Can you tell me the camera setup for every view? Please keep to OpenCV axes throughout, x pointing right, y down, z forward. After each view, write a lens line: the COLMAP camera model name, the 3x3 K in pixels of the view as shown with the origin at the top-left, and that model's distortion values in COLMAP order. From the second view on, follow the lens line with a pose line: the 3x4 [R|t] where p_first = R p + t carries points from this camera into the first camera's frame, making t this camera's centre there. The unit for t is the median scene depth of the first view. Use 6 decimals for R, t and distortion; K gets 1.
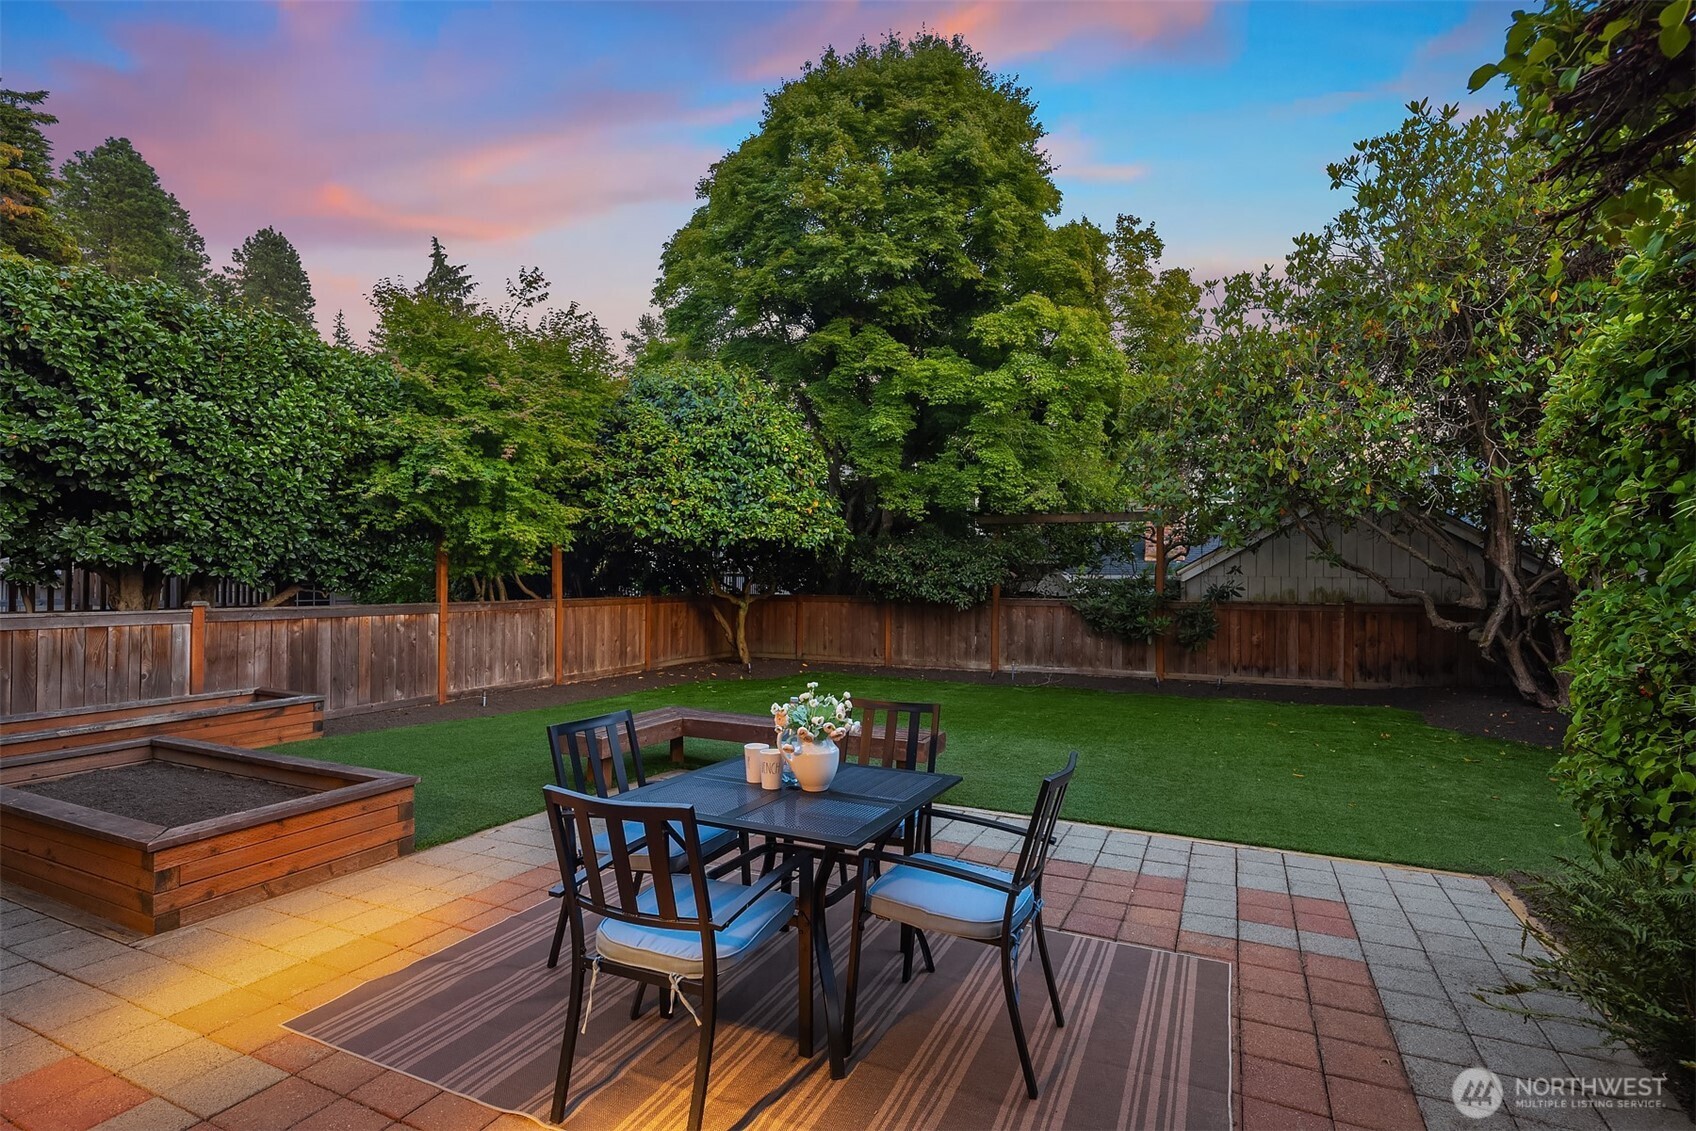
lens RADIAL K [[826.7, 0, 844.5], [0, 826.7, 560.0], [0, 0, 1]] dist [0.002202, -0.000950]
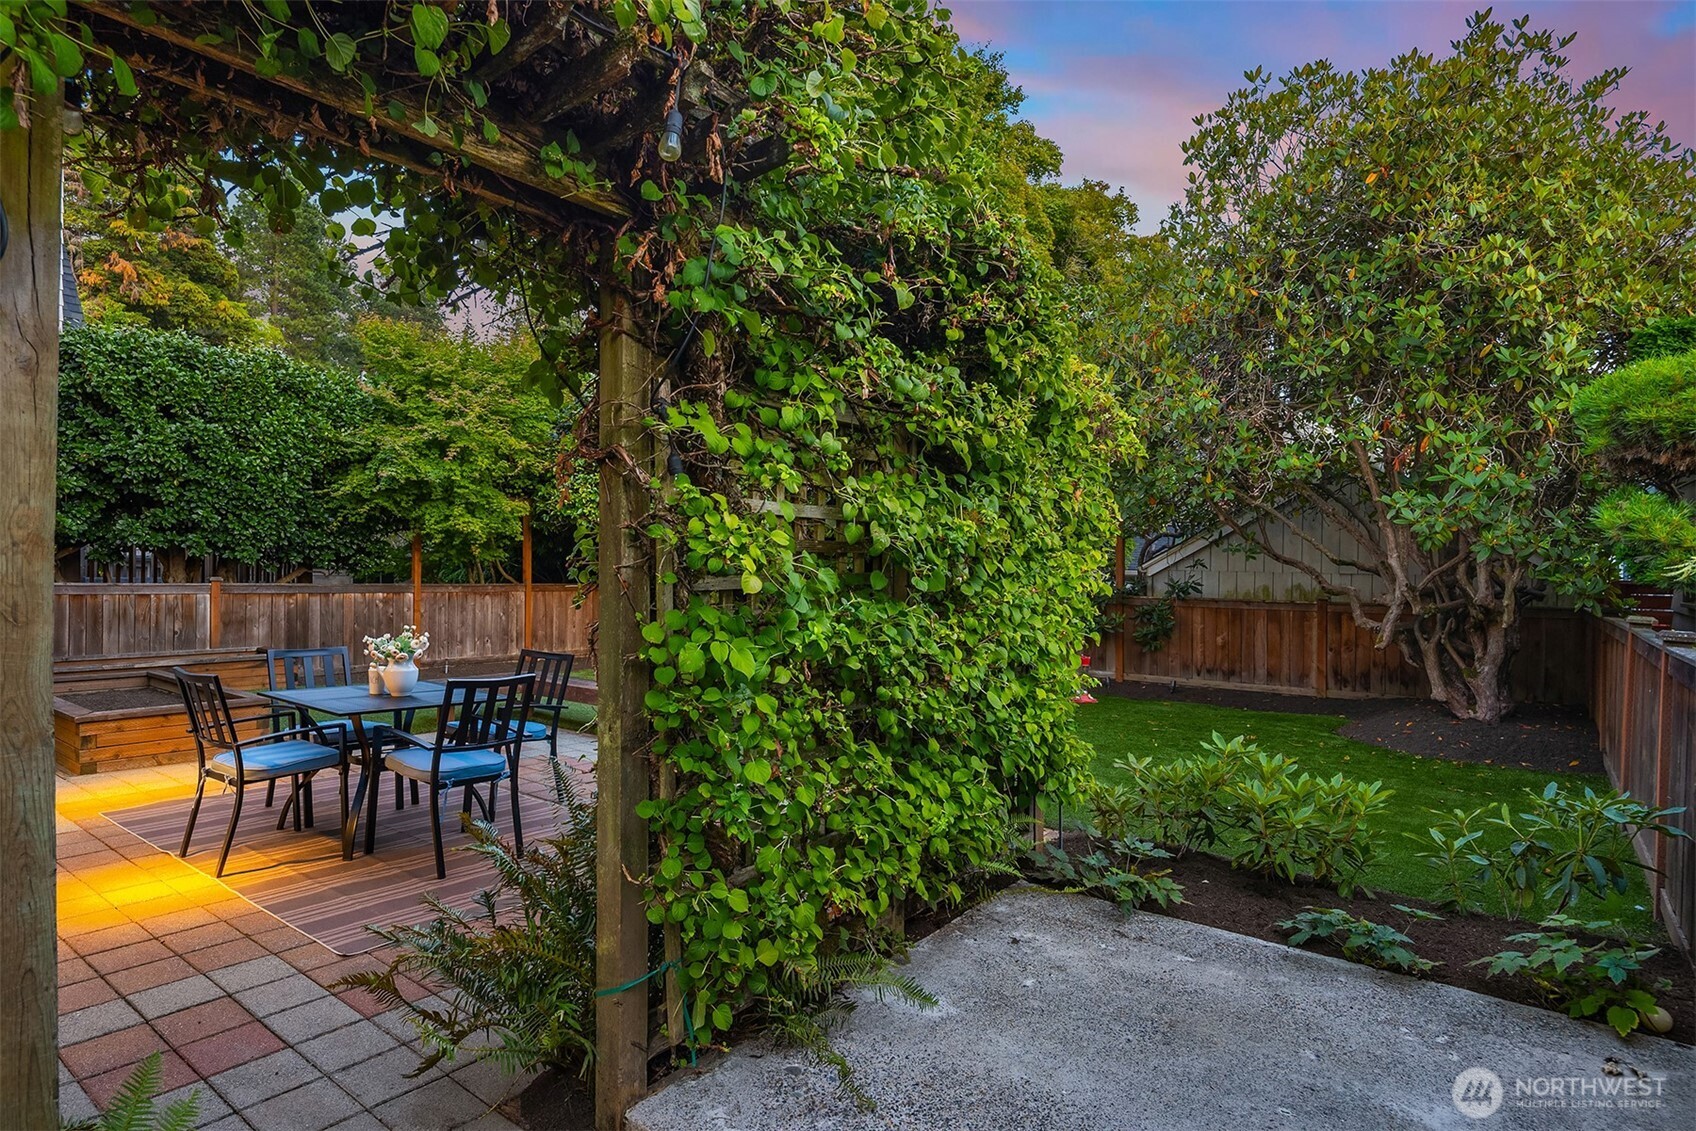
lens RADIAL K [[986.9, 0, 838.8], [0, 986.9, 573.2], [0, 0, 1]] dist [0.001986, 0.001851]
pose [[0.966141, 0.011618, -0.257754, 0.543922], [-0.007232, 0.999813, 0.017958, 0.008654], [0.257915, -0.015486, 0.966044, -0.235316]]
